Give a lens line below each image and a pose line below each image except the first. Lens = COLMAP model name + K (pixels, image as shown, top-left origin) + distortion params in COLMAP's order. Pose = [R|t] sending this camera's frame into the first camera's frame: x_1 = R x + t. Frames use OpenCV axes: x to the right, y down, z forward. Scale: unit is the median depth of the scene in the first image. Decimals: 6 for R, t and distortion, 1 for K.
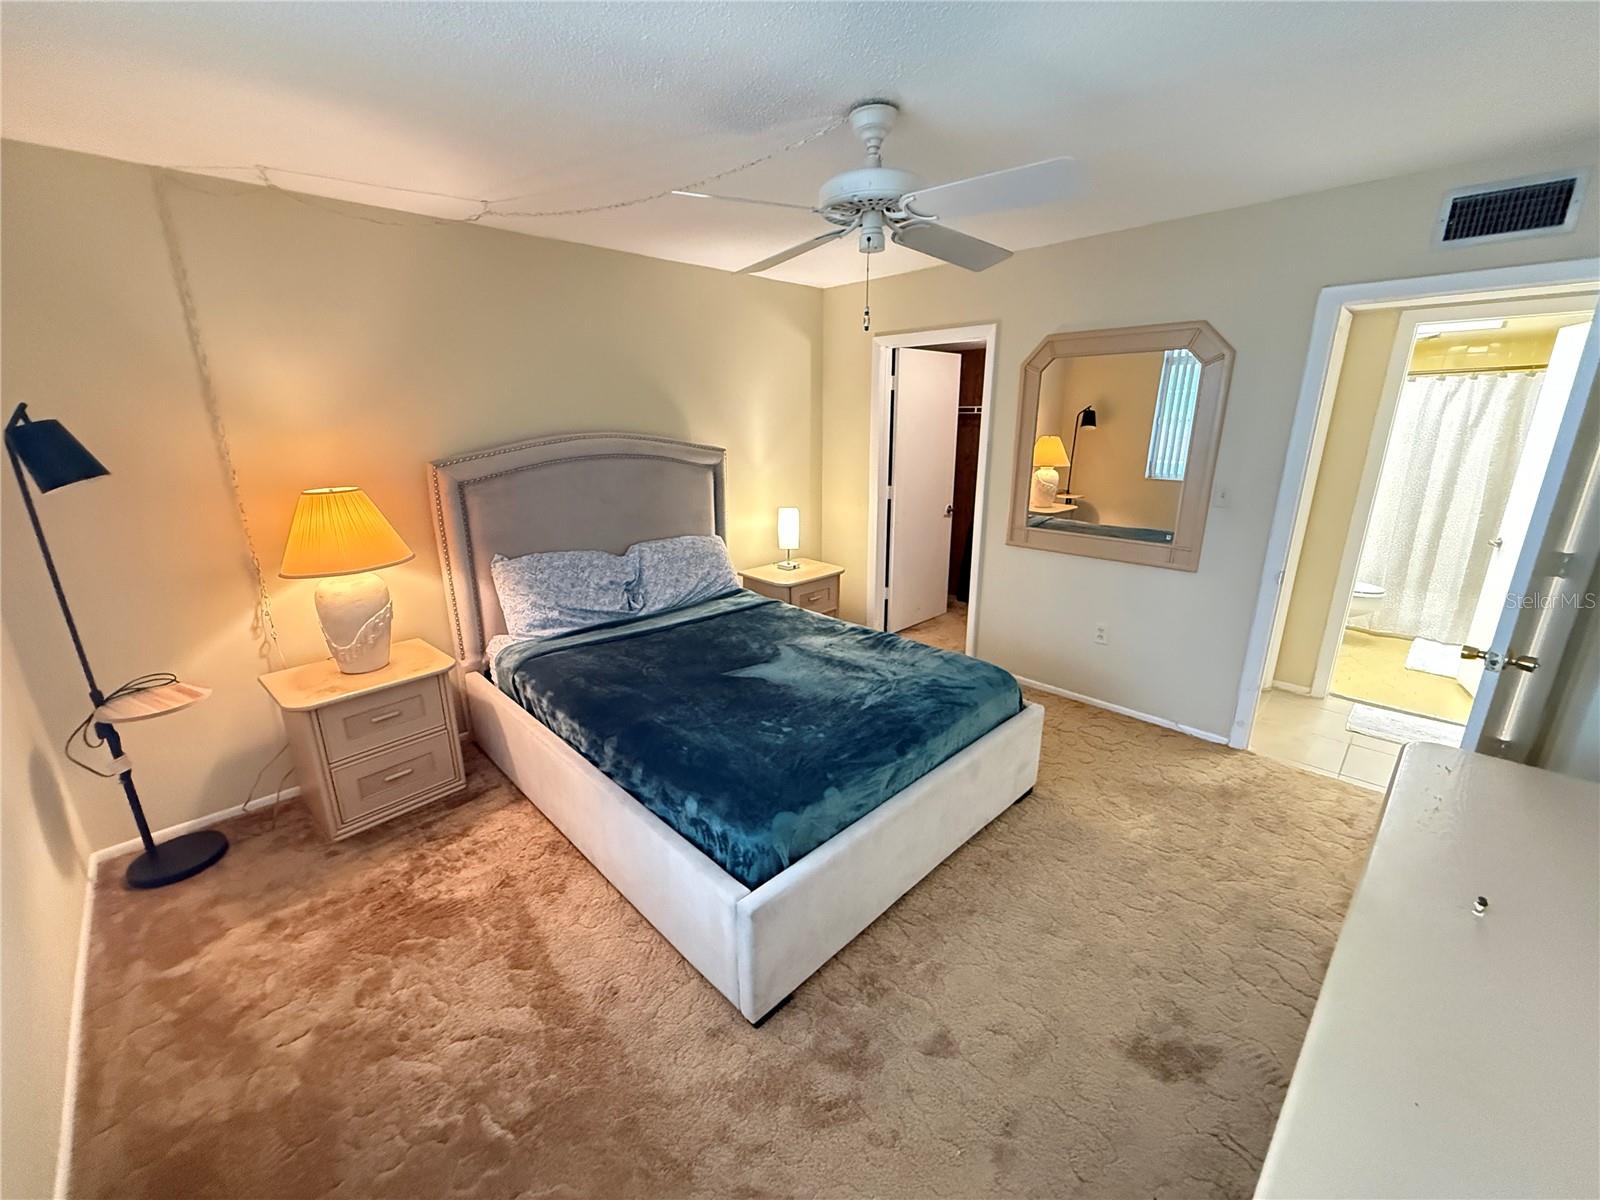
lens RADIAL K [[637.8, 0, 794.2], [0, 637.8, 599.6], [0, 0, 1]] dist [-0.001852, 0.000263]
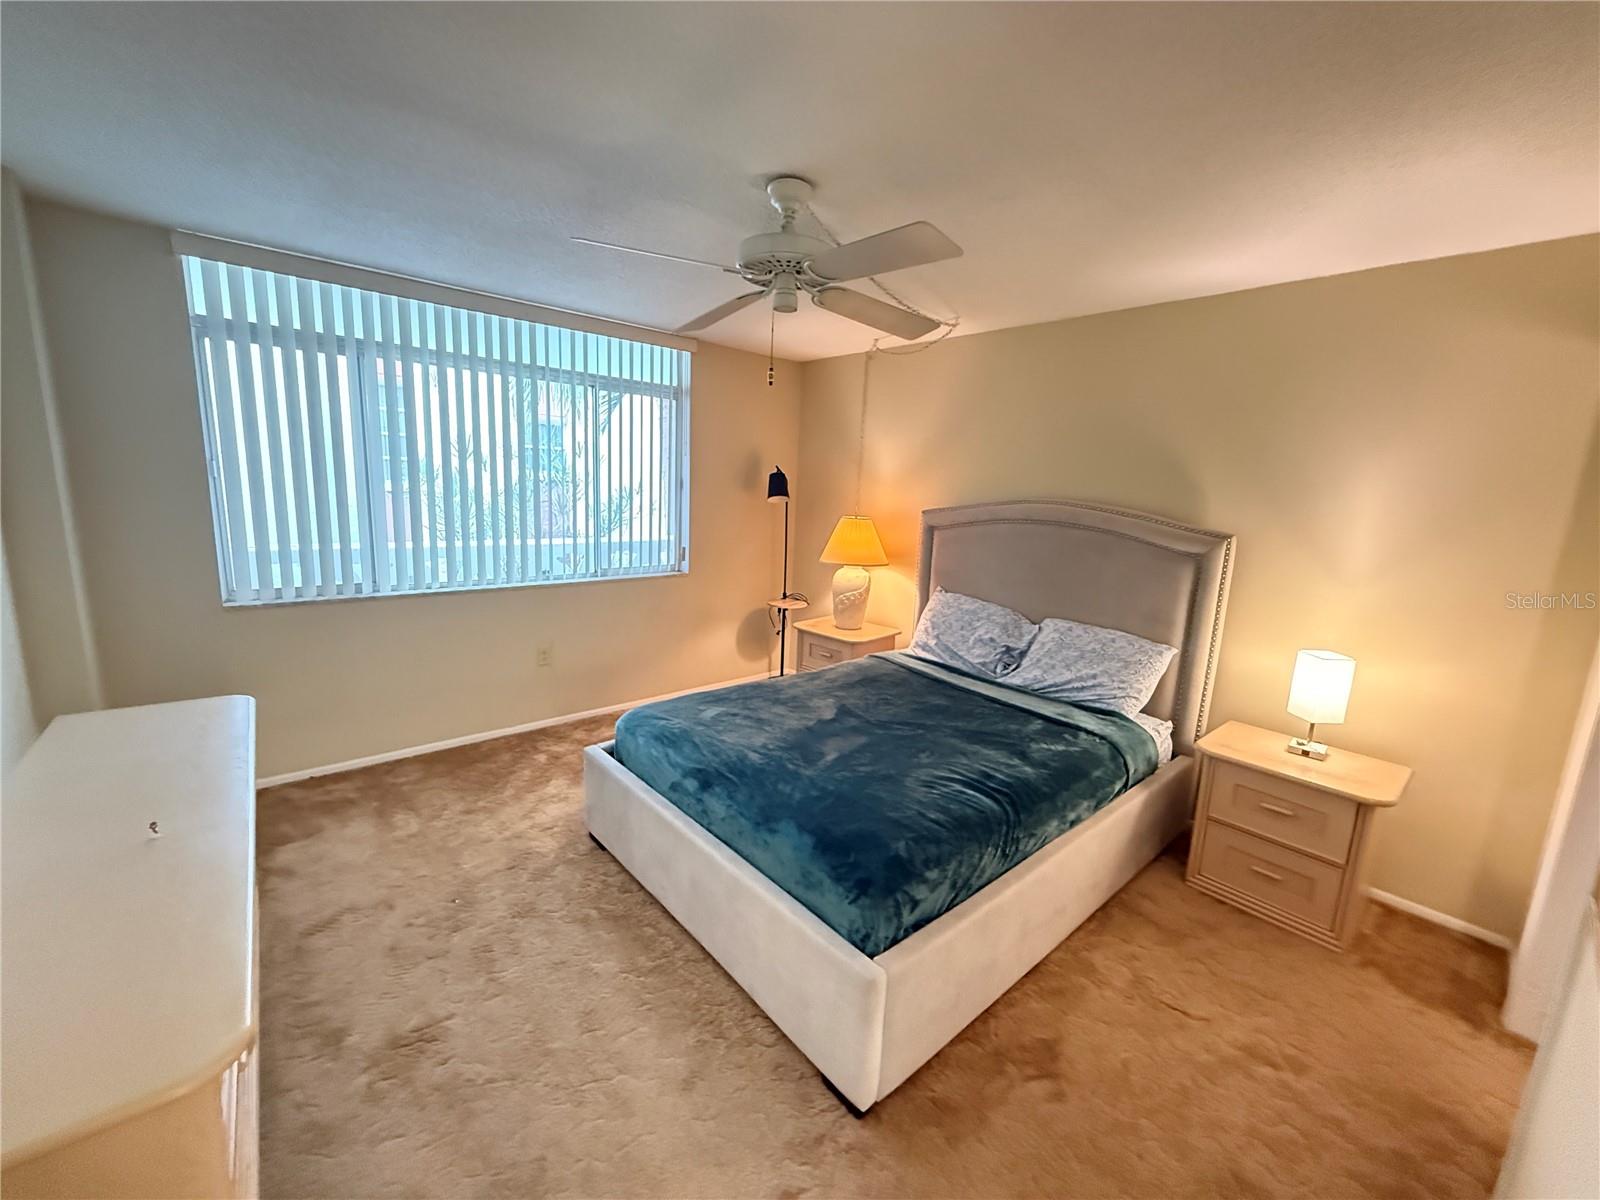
lens RADIAL K [[637.8, 0, 799.7], [0, 637.8, 599.7], [0, 0, 1]] dist [-0.001852, 0.000263]
pose [[-0.054807, 0.182949, -0.981594, 0.720695], [-0.322595, 0.927106, 0.190806, -0.181626], [0.944949, 0.327115, 0.008206, 0.679909]]
